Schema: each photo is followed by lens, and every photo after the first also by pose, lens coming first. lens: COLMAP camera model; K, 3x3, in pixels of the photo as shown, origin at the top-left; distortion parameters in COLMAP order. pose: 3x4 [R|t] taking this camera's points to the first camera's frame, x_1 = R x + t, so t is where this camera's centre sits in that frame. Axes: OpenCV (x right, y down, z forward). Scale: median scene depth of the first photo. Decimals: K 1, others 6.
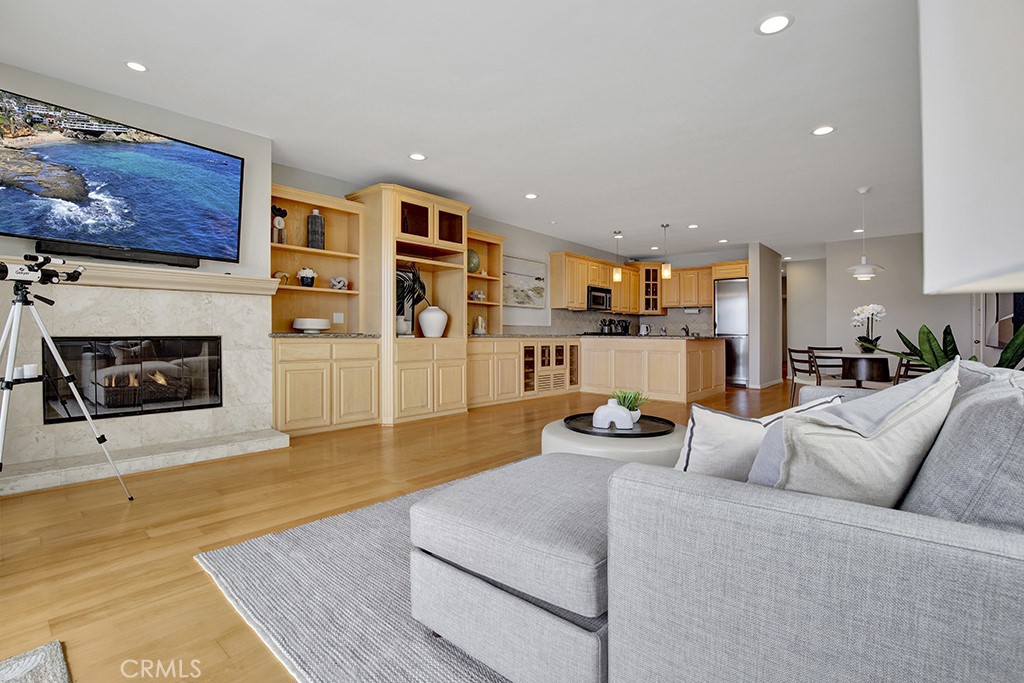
lens RADIAL K [[467.4, 0, 506.1], [0, 467.4, 329.7], [0, 0, 1]] dist [-0.025687, -0.000001]
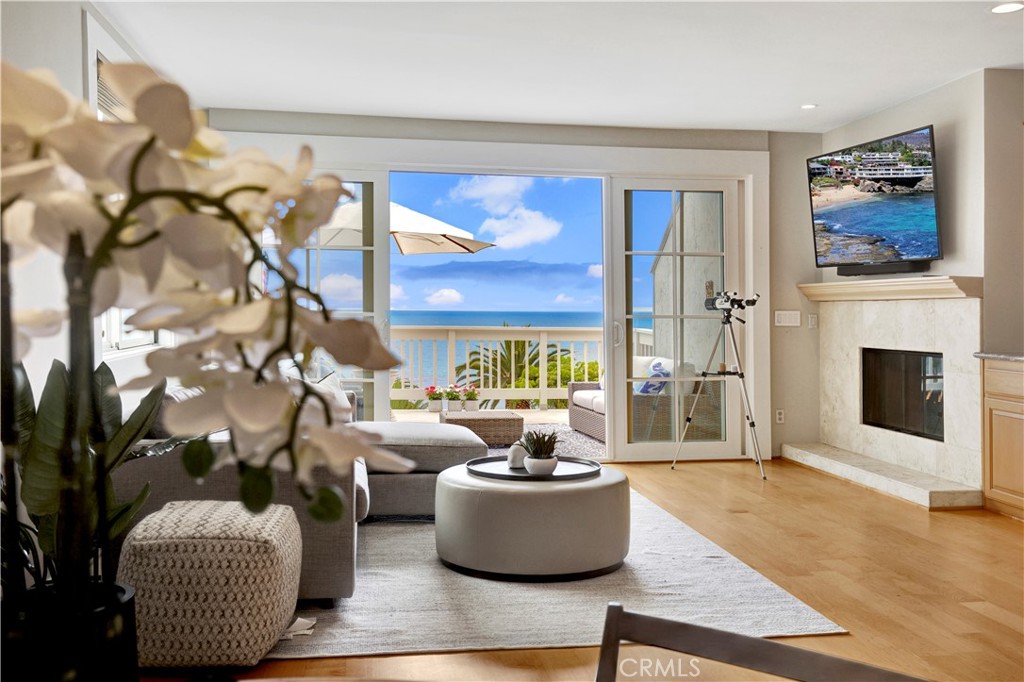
lens RADIAL K [[991.2, 0, 459.2], [0, 991.2, 305.1], [0, 0, 1]] dist [0.003768, 0.008138]
pose [[-0.674287, -0.013431, -0.738347, 0.816987], [-0.004608, 0.999892, -0.013981, -0.027361], [0.738455, -0.006025, -0.674276, 1.046376]]
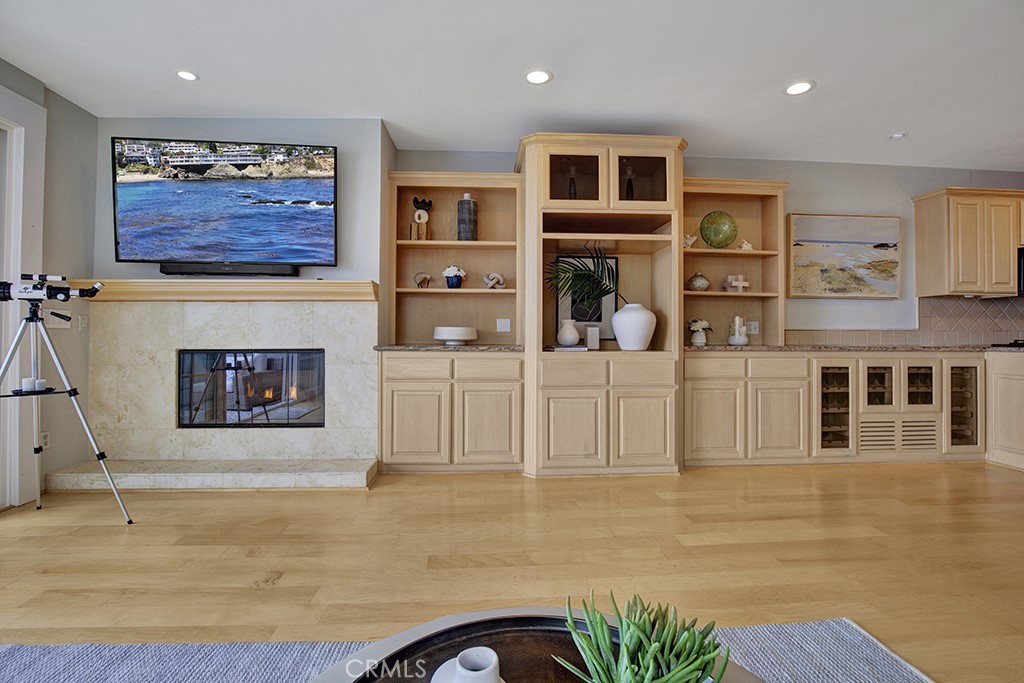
lens RADIAL K [[464.3, 0, 514.2], [0, 464.3, 330.5], [0, 0, 1]] dist [-0.028994, 0.000447]
pose [[0.711590, -0.018599, -0.702349, 0.194150], [0.009140, 0.999810, -0.017216, -0.002023], [0.702535, 0.005831, 0.711625, 0.421609]]
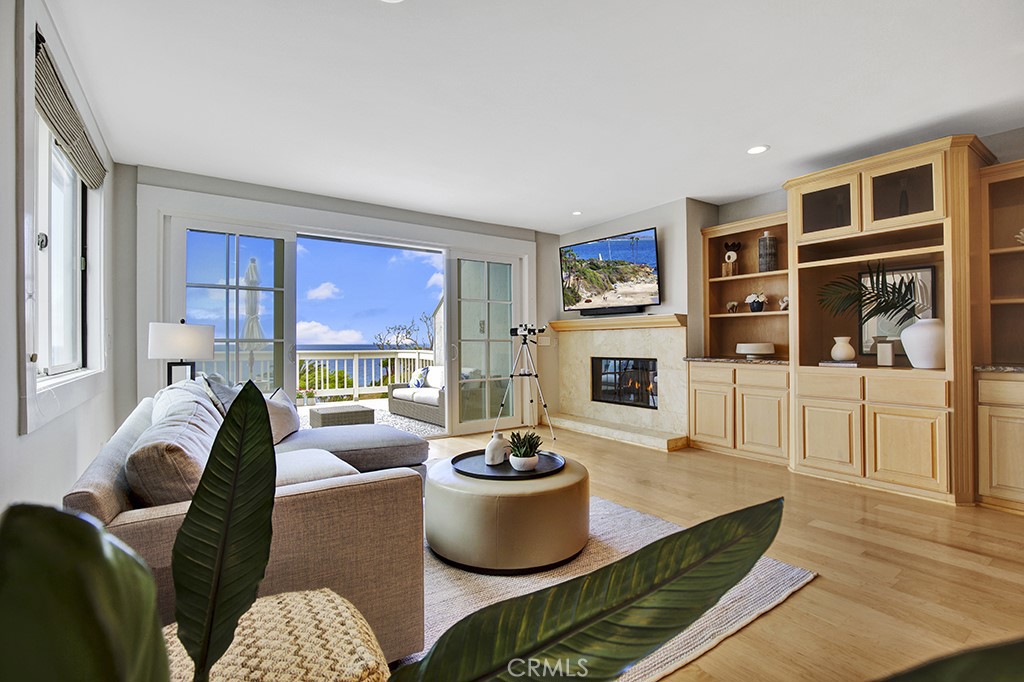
lens RADIAL K [[480.9, 0, 510.3], [0, 480.9, 342.4], [0, 0, 1]] dist [-0.028998, 0.000062]
pose [[-0.239885, -0.008402, -0.970765, 0.605140], [0.007043, 0.999921, -0.010395, -0.015781], [0.970776, -0.009330, -0.239807, 0.626992]]
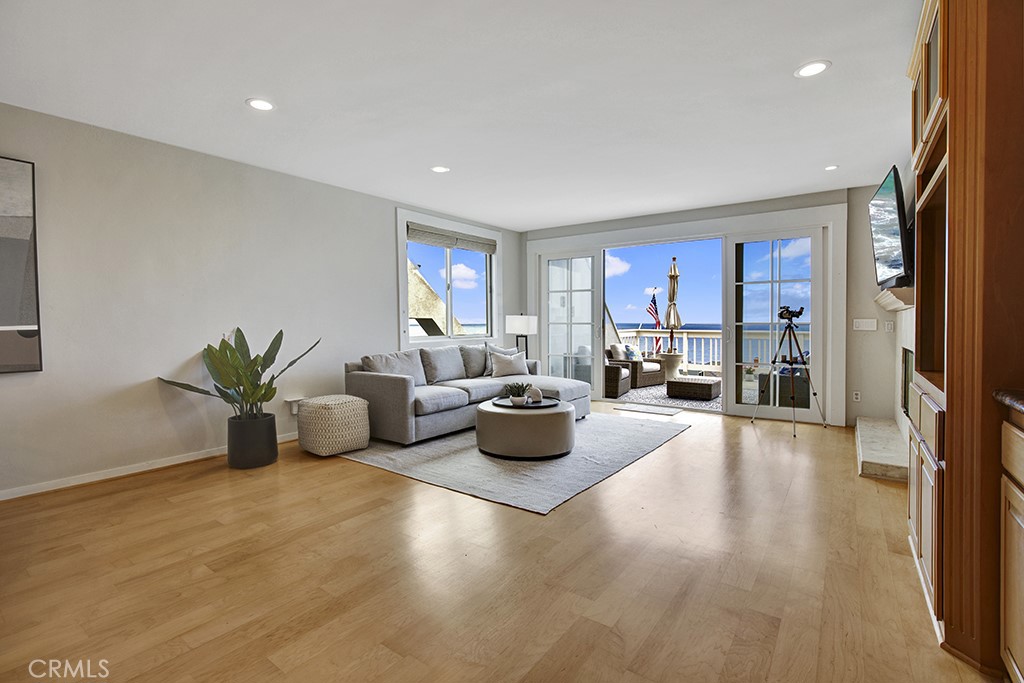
lens RADIAL K [[472.0, 0, 492.3], [0, 472.0, 355.1], [0, 0, 1]] dist [-0.025357, 0.000307]
pose [[-0.997992, -0.001034, -0.063337, 0.228454], [-0.005206, 0.997823, 0.065747, -0.028711], [0.063131, 0.065944, -0.995824, 1.298316]]
